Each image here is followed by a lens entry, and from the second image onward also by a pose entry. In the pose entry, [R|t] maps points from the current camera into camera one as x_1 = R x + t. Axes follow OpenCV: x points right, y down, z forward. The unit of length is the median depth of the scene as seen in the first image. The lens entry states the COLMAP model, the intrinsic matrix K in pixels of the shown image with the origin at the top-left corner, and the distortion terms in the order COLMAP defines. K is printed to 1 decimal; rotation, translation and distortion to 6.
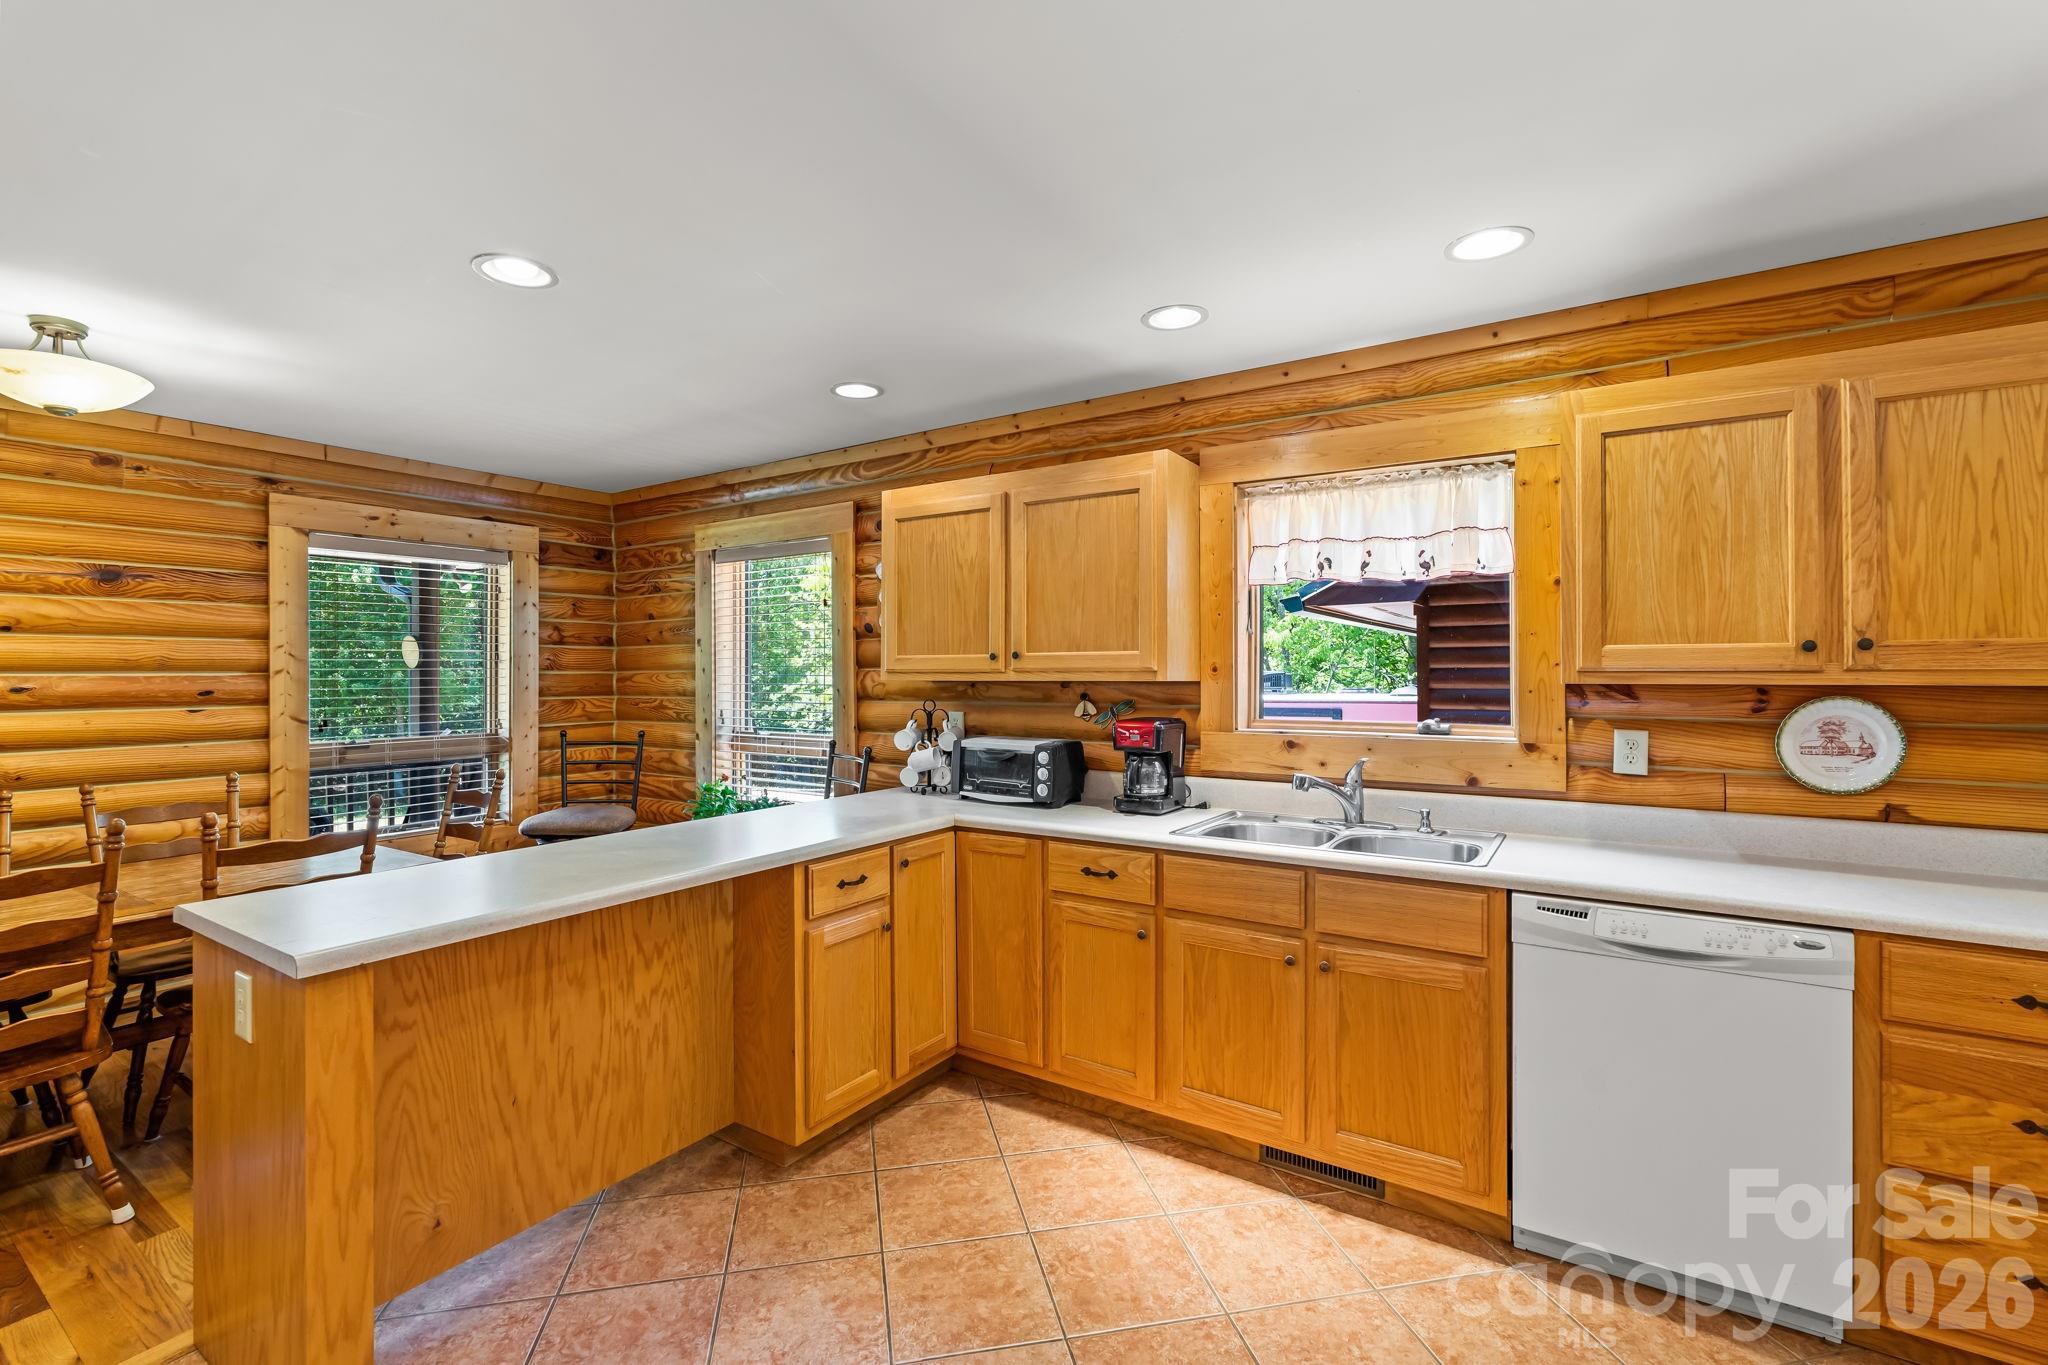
lens RADIAL K [[902.4, 0, 1002.3], [0, 902.4, 665.4], [0, 0, 1]] dist [-0.004895, 0.000341]
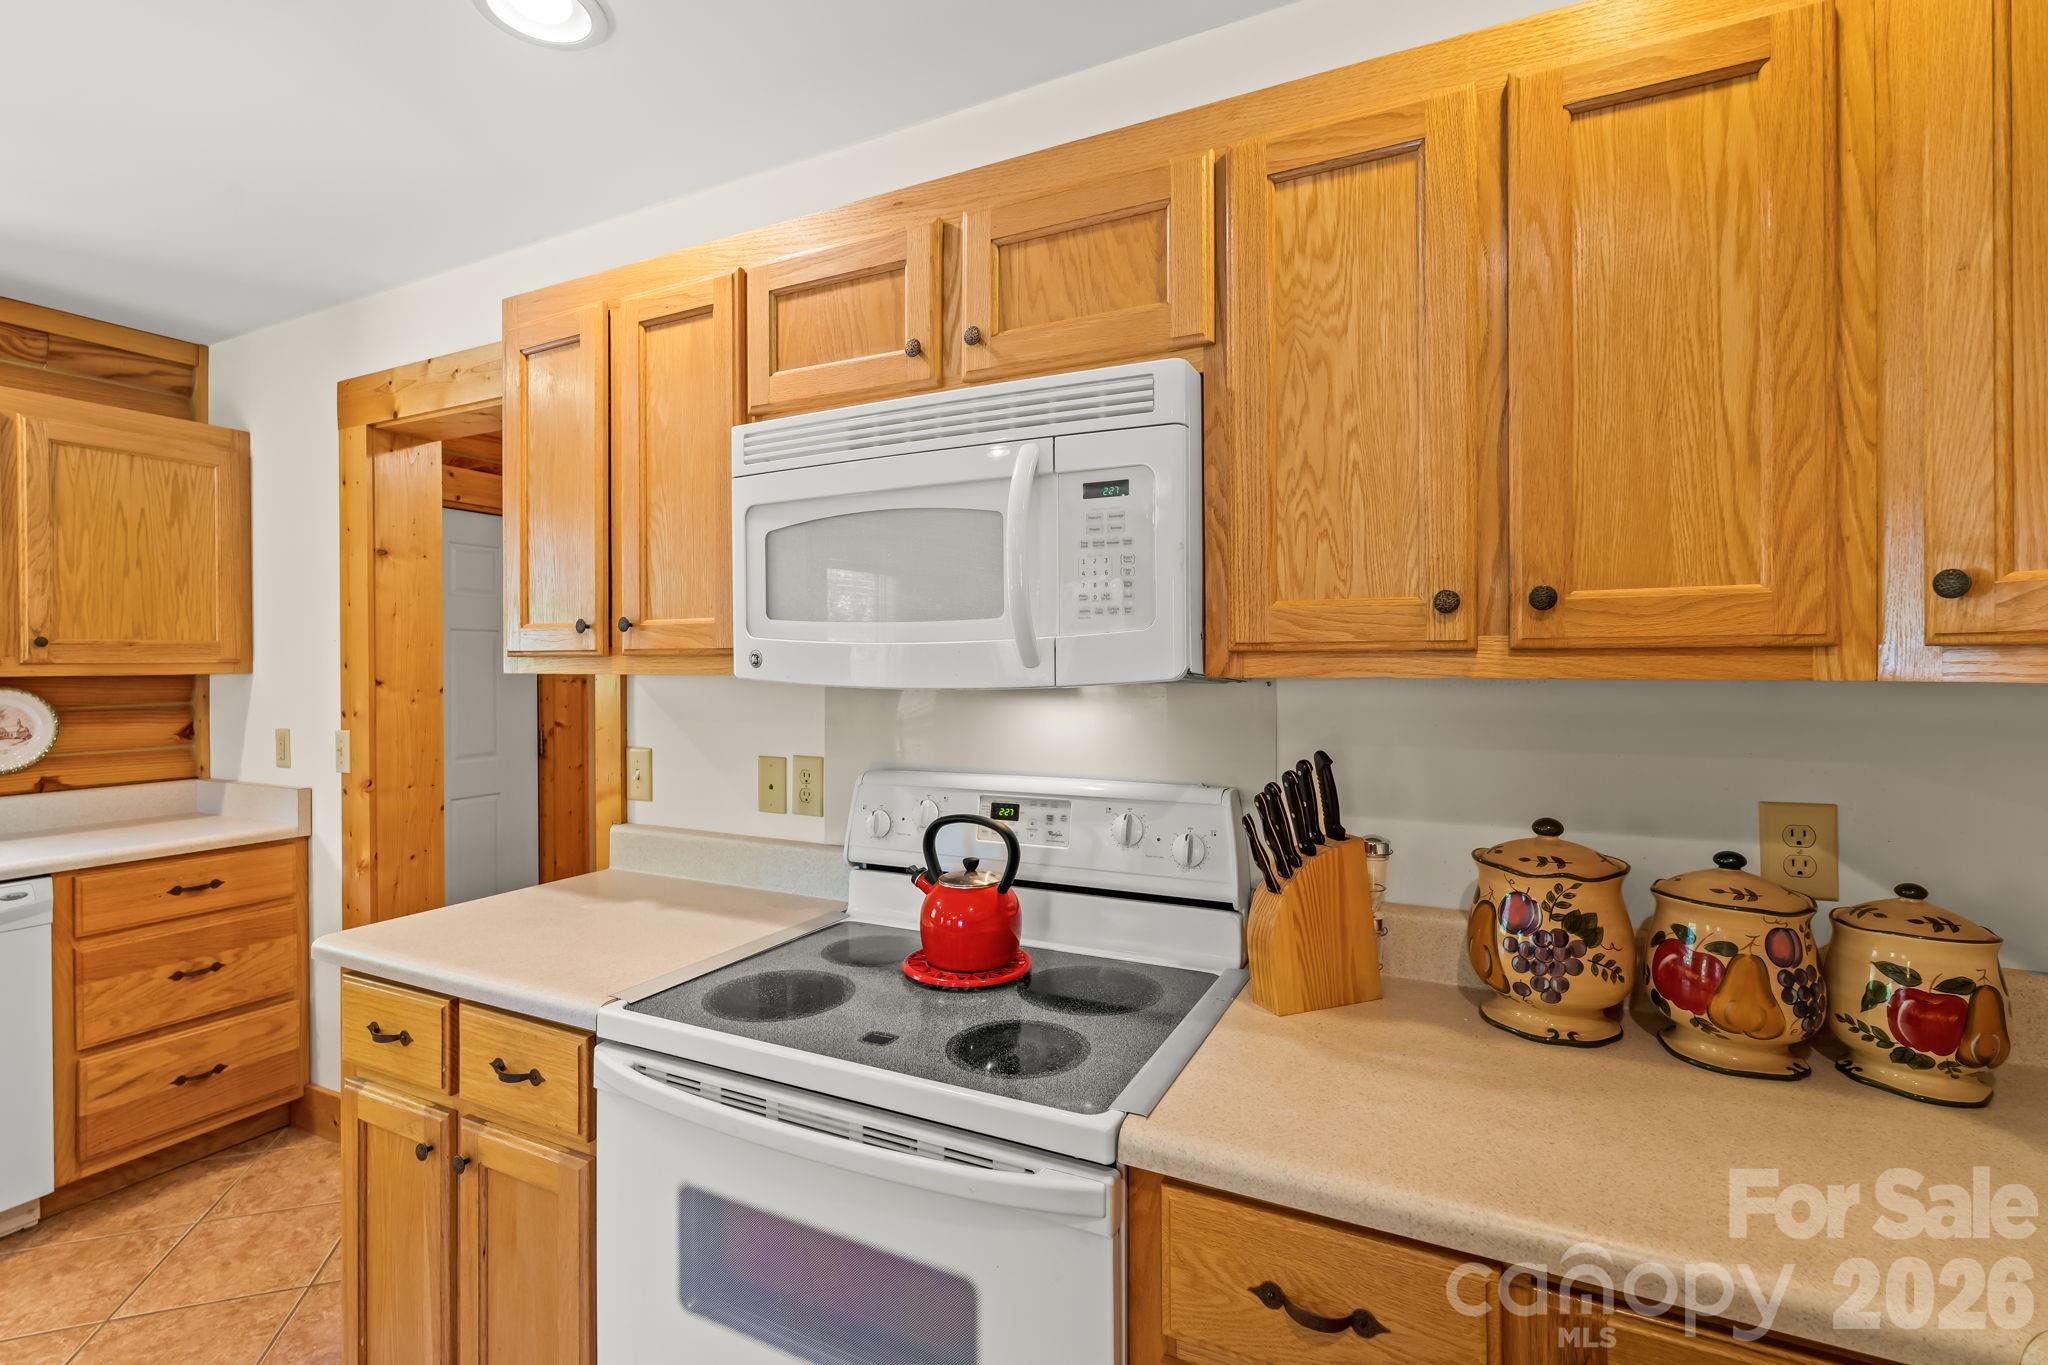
lens RADIAL K [[902.4, 0, 1030.4], [0, 902.4, 672.1], [0, 0, 1]] dist [-0.004895, 0.000341]
pose [[-0.131989, -0.005732, 0.991235, -0.340454], [-0.002358, 0.999982, 0.005469, 0.006077], [-0.991248, -0.001615, -0.132000, -0.127555]]
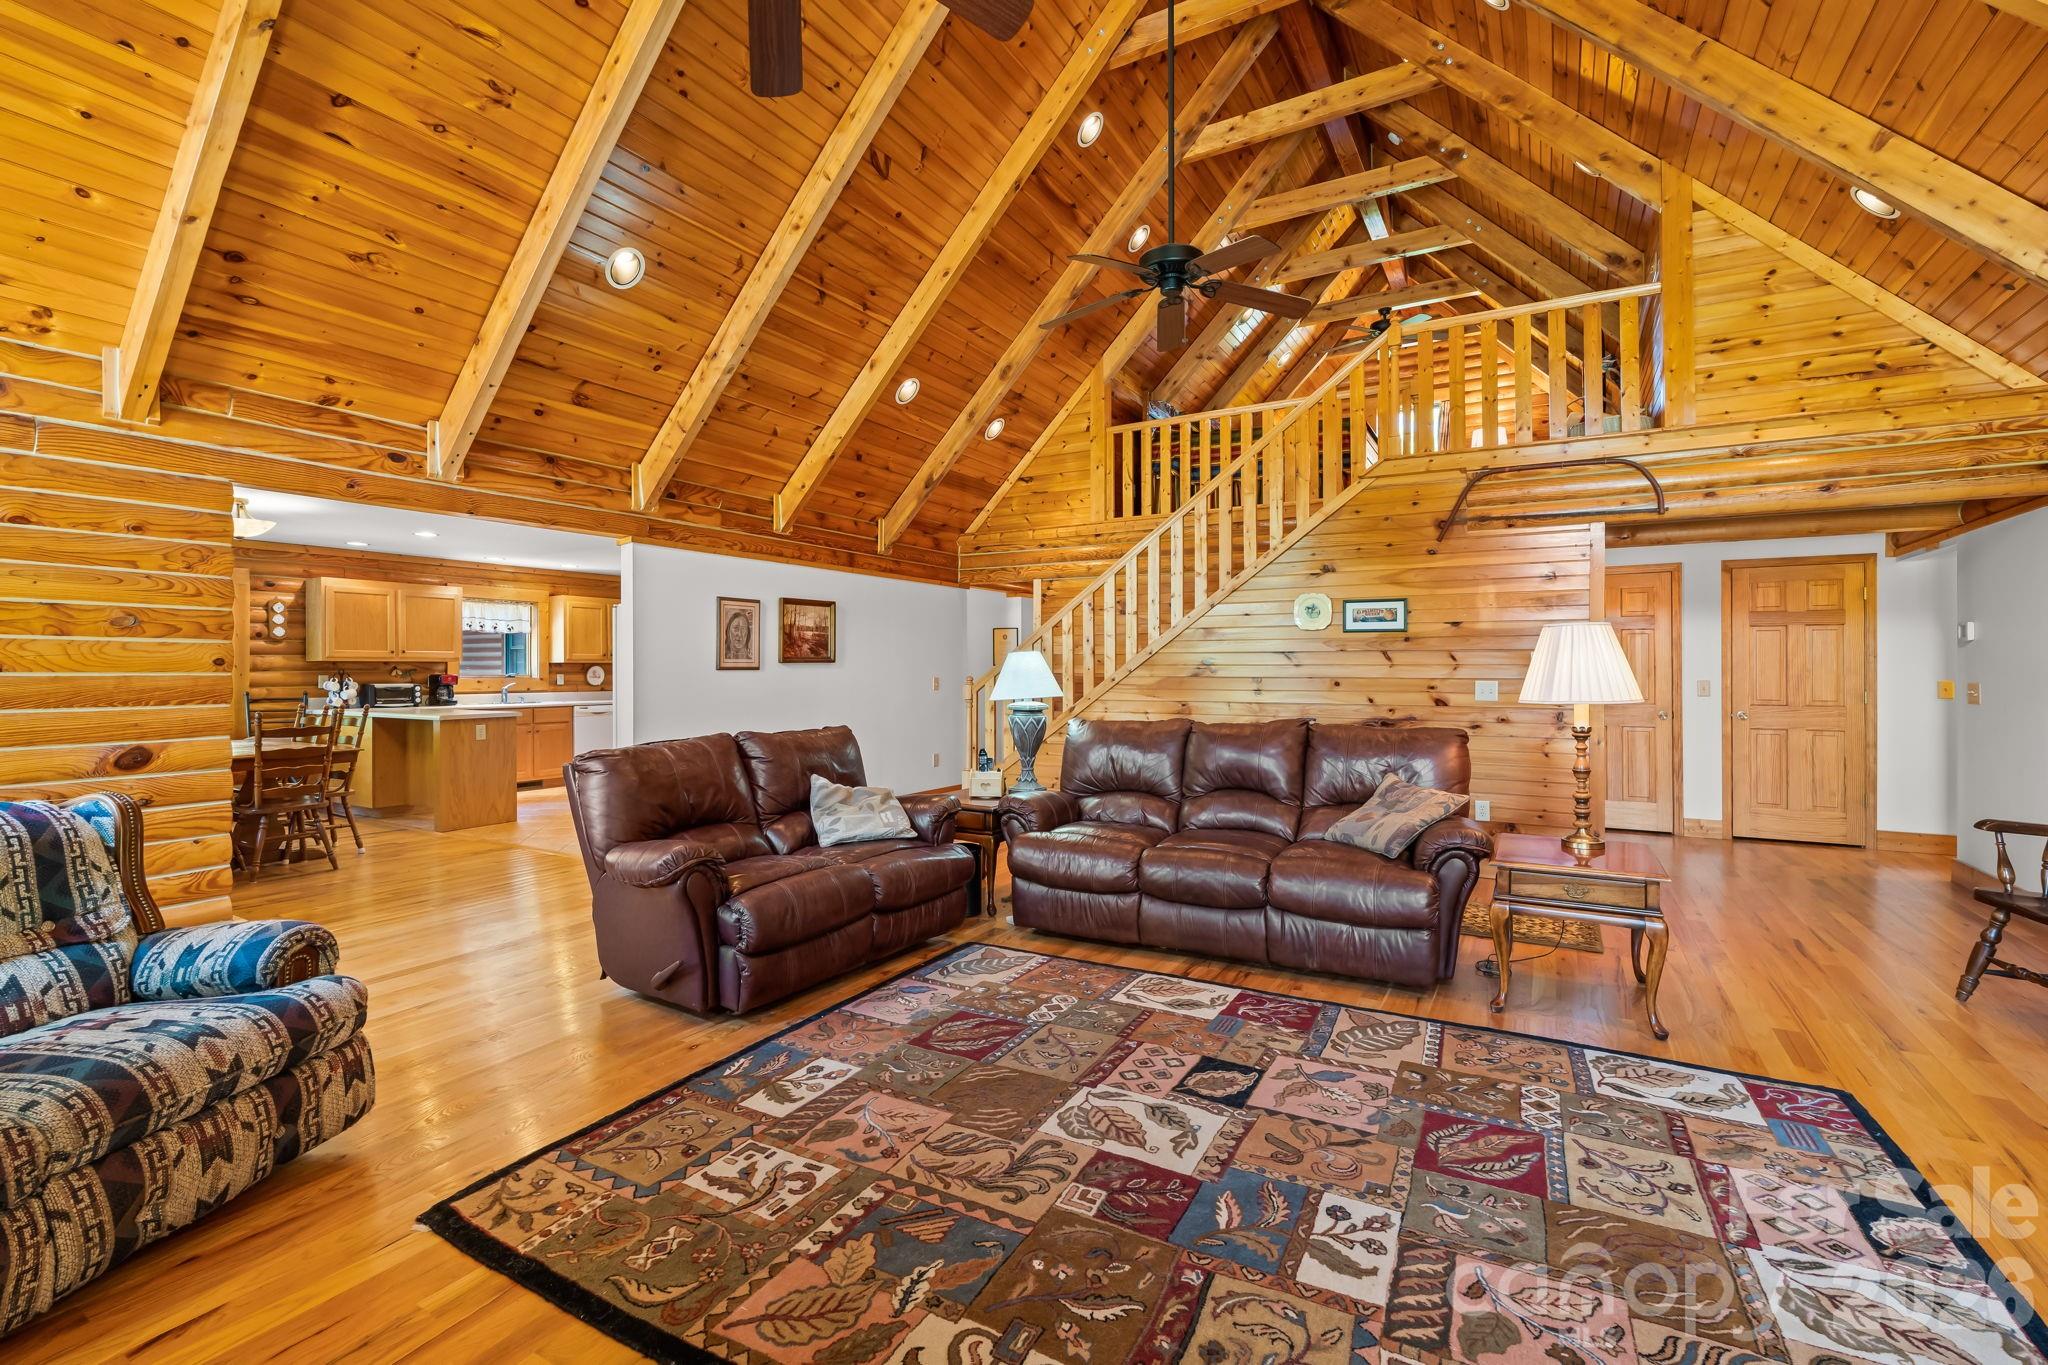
lens RADIAL K [[884.5, 0, 1023.9], [0, 884.5, 667.1], [0, 0, 1]] dist [-0.009155, -0.001044]
pose [[-0.056436, 0.005586, 0.998391, -3.831529], [-0.007604, 0.999953, -0.006024, 0.051231], [-0.998377, -0.007932, -0.056391, -1.003945]]
